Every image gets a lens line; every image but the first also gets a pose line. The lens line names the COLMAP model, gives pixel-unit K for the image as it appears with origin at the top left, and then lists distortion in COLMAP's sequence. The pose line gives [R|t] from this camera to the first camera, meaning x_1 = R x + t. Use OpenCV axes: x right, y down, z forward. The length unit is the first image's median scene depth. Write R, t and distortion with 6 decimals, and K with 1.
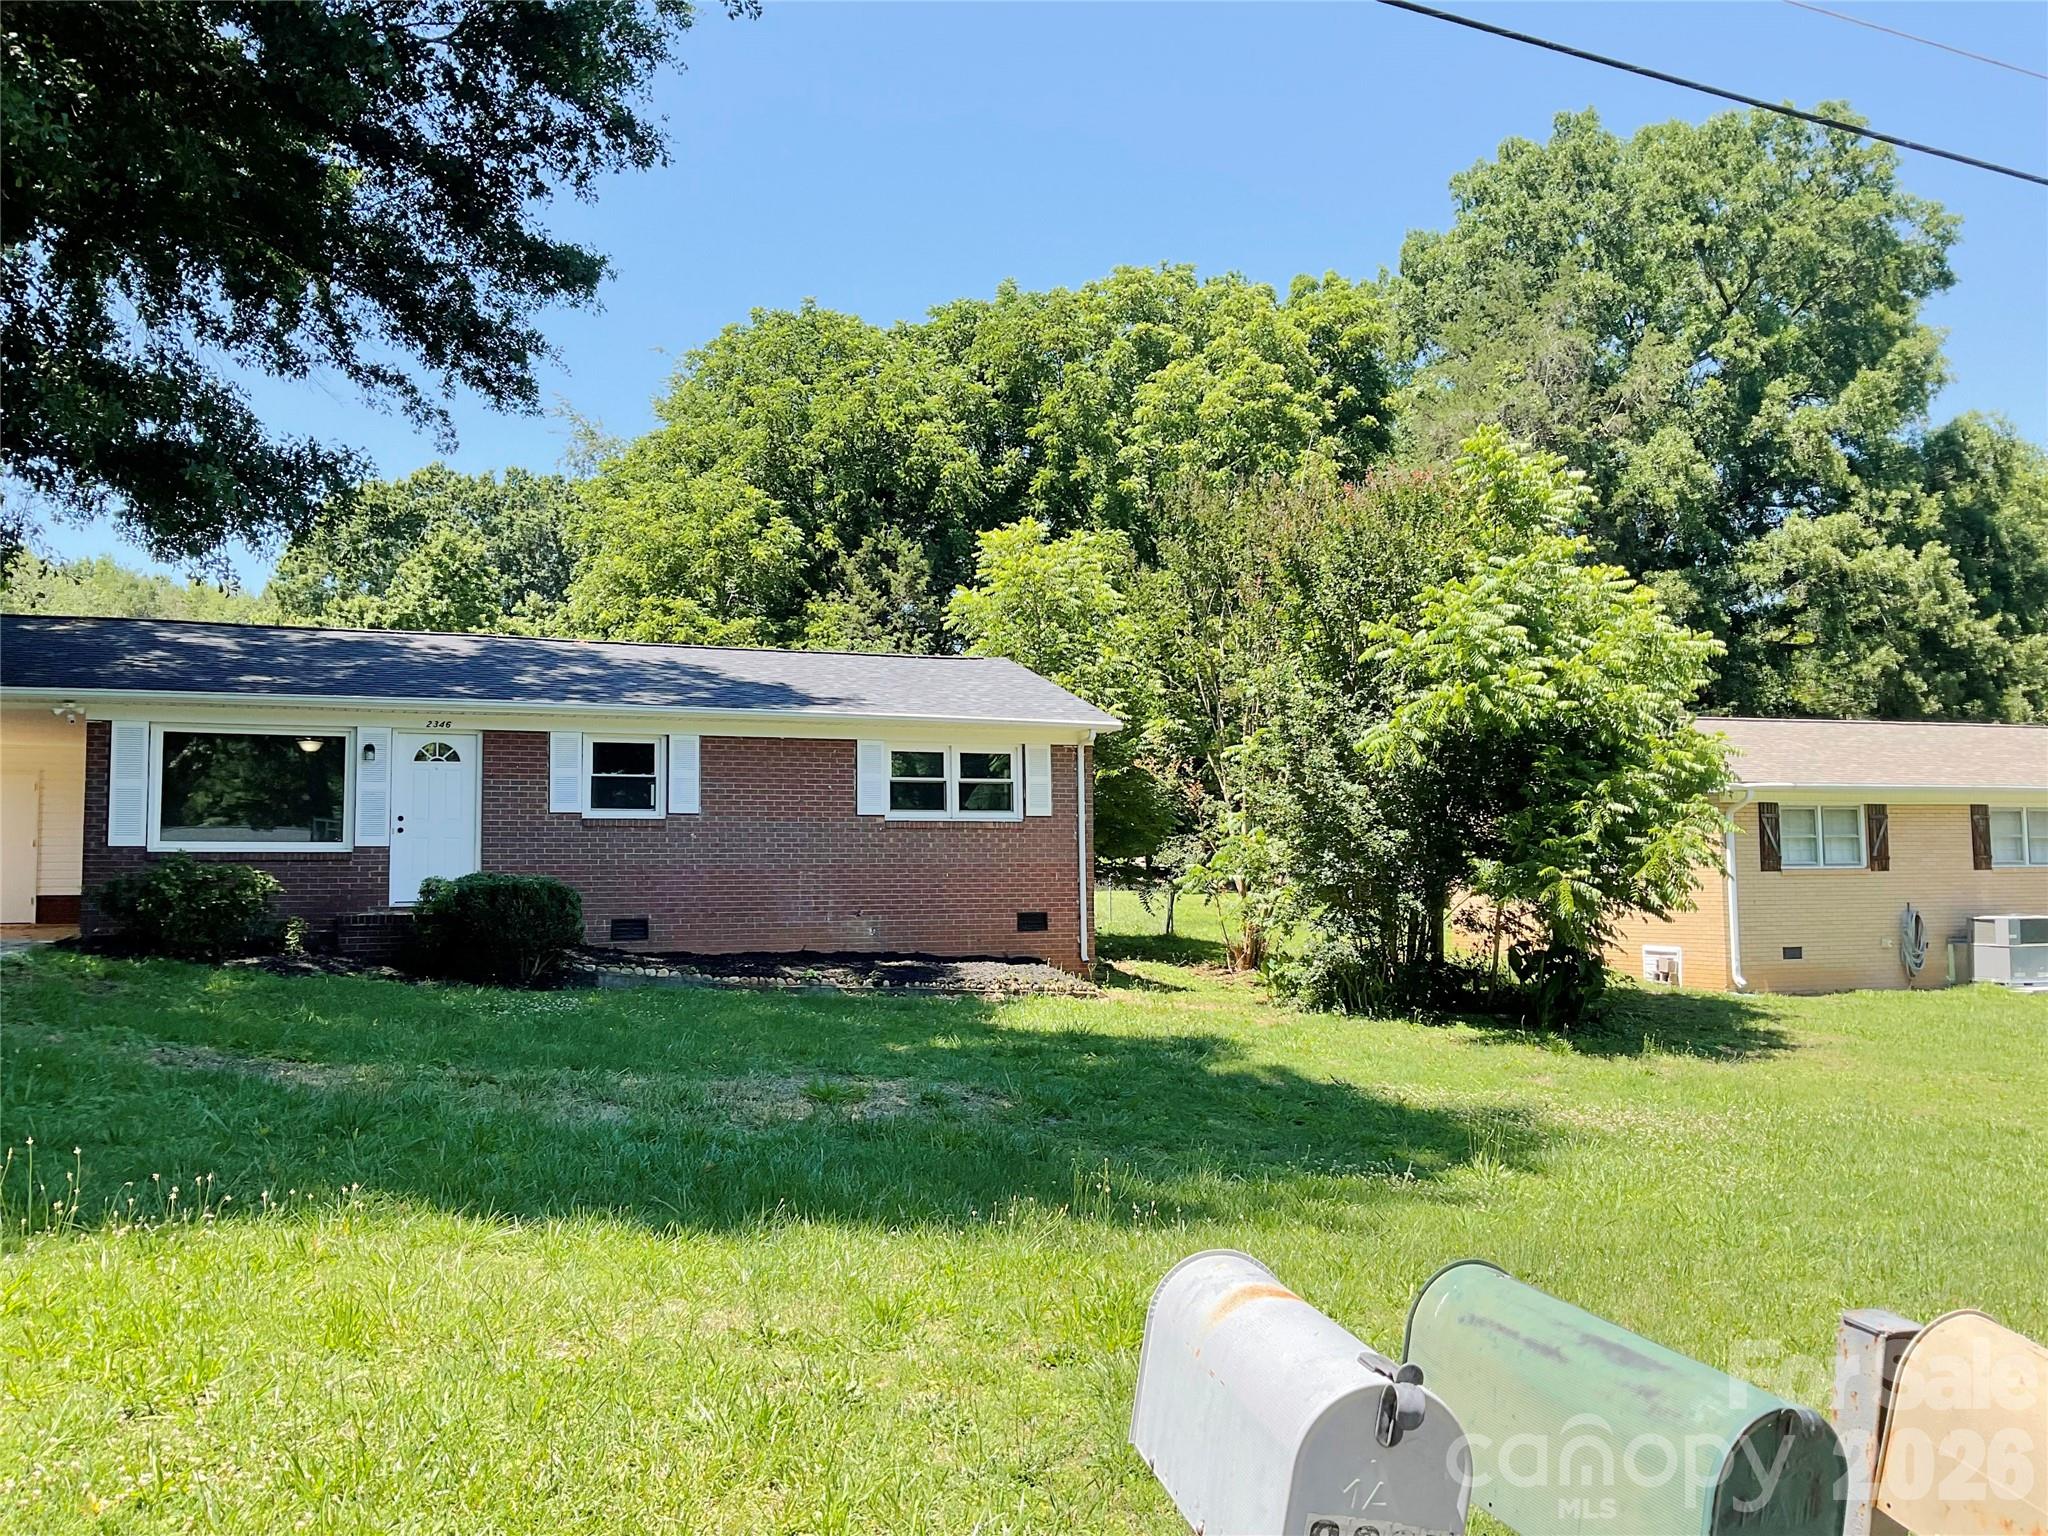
lens RADIAL K [[1679.1, 0, 1025.6], [0, 1679.1, 760.5], [0, 0, 1]] dist [0.068373, -0.132462]
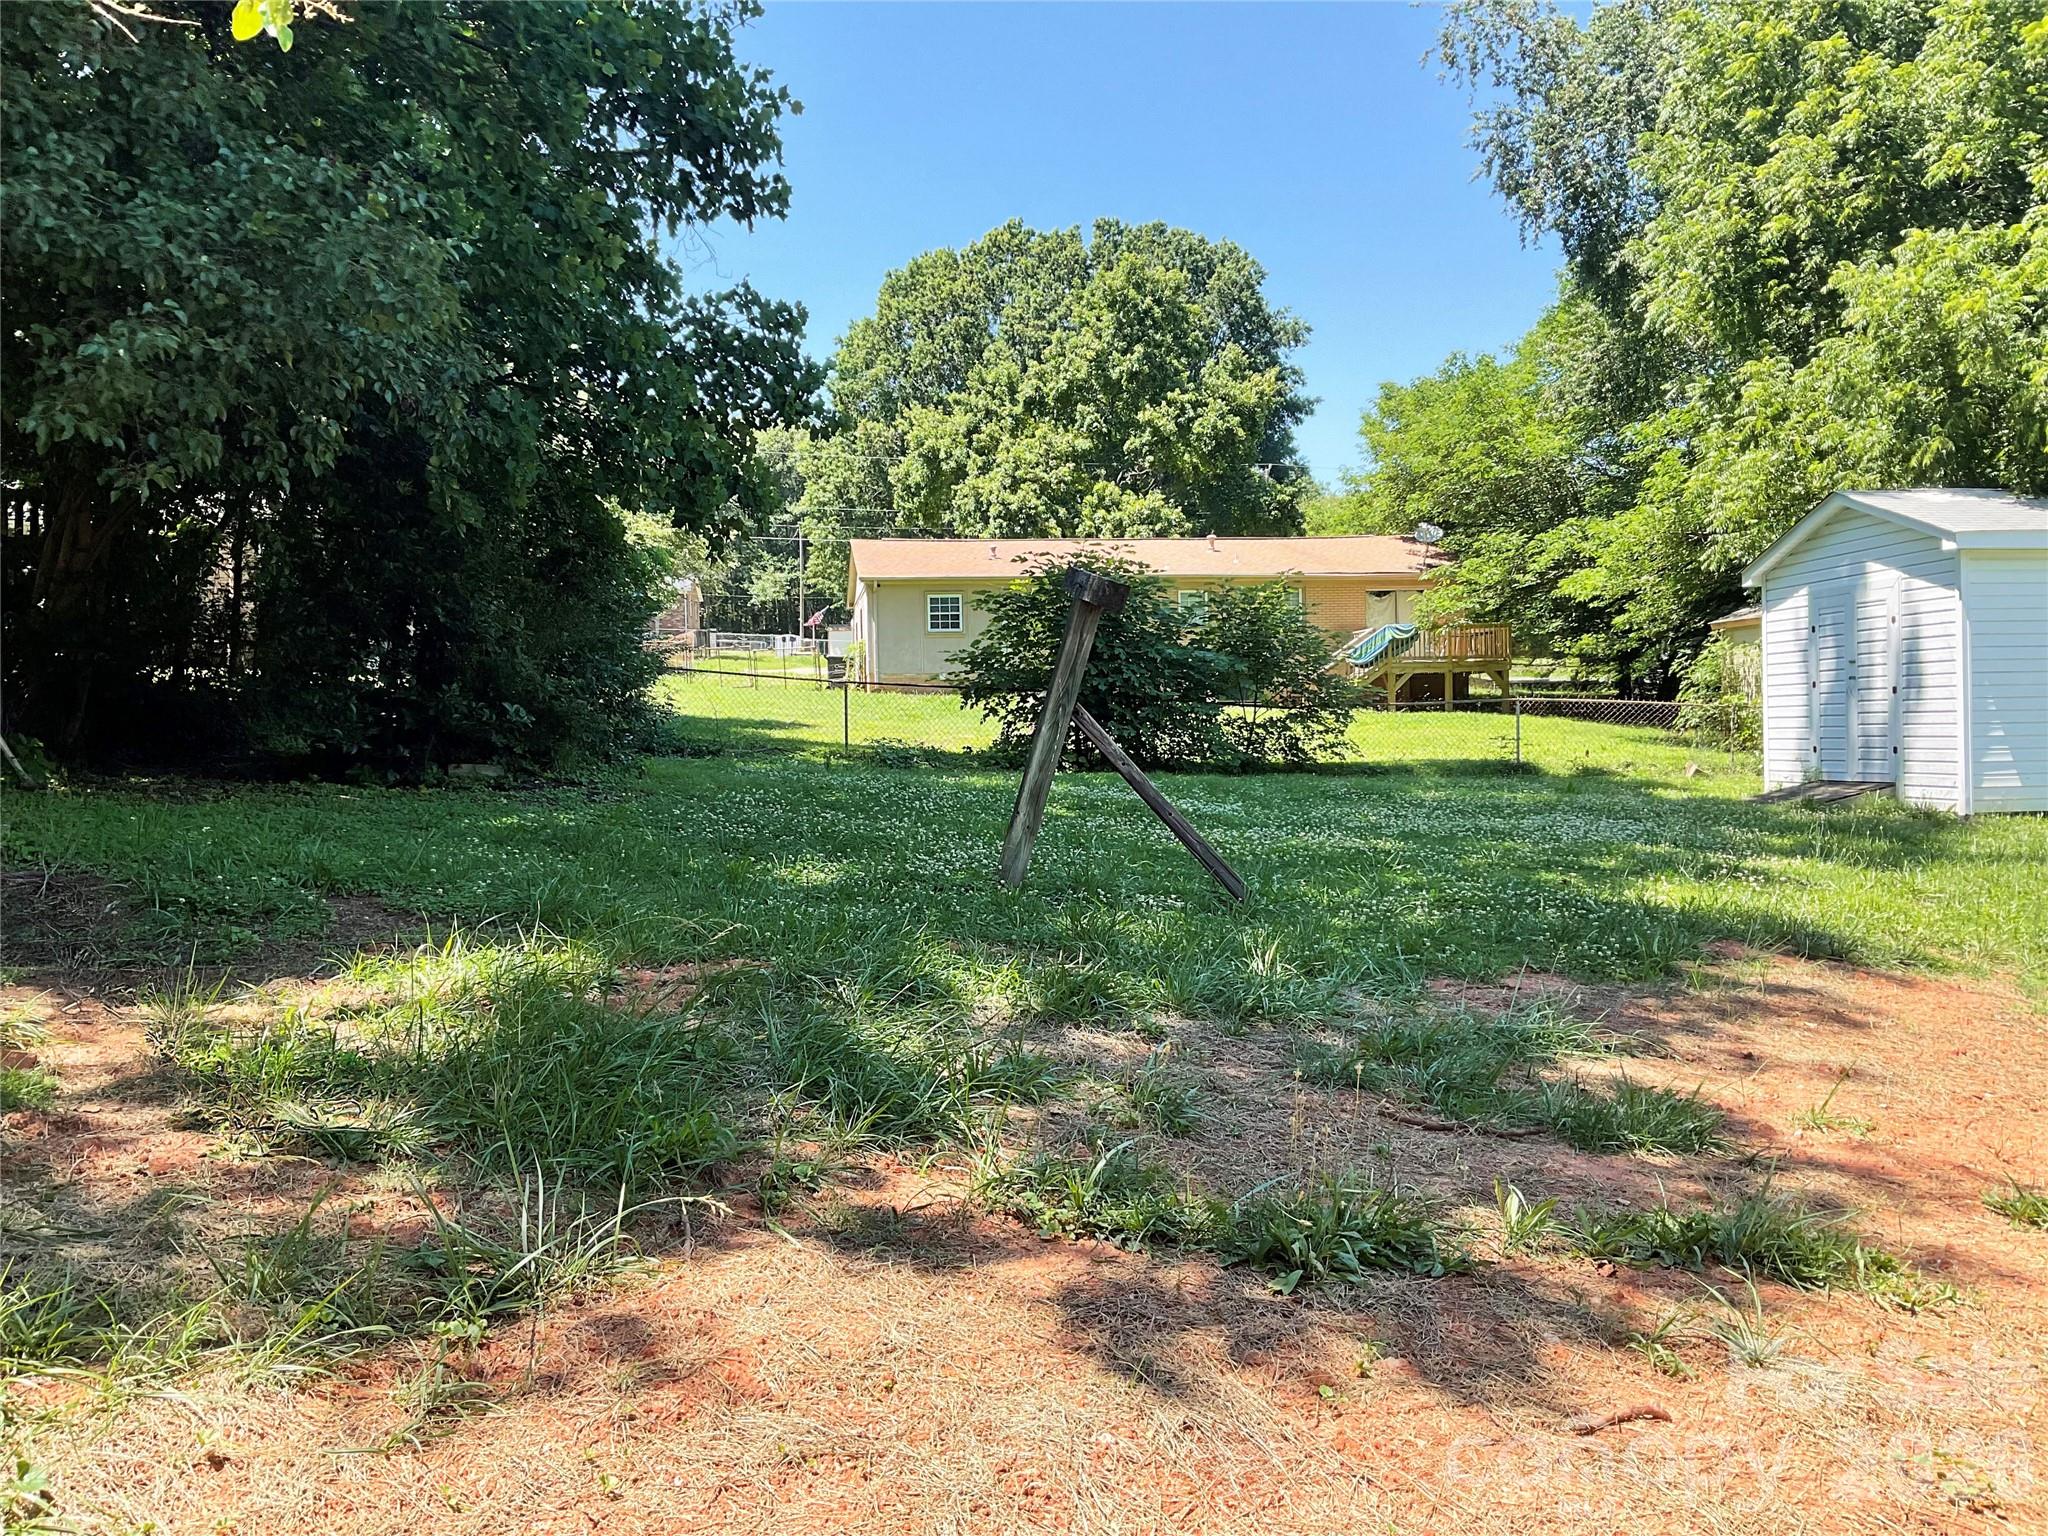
lens RADIAL K [[1679.1, 0, 1022.0], [0, 1679.1, 773.8], [0, 0, 1]] dist [0.068373, -0.132462]
pose [[0.967024, -0.008203, -0.254554, -0.212449], [0.035208, 0.994191, 0.101711, 0.003440], [0.252241, -0.107320, 0.961695, 0.307528]]
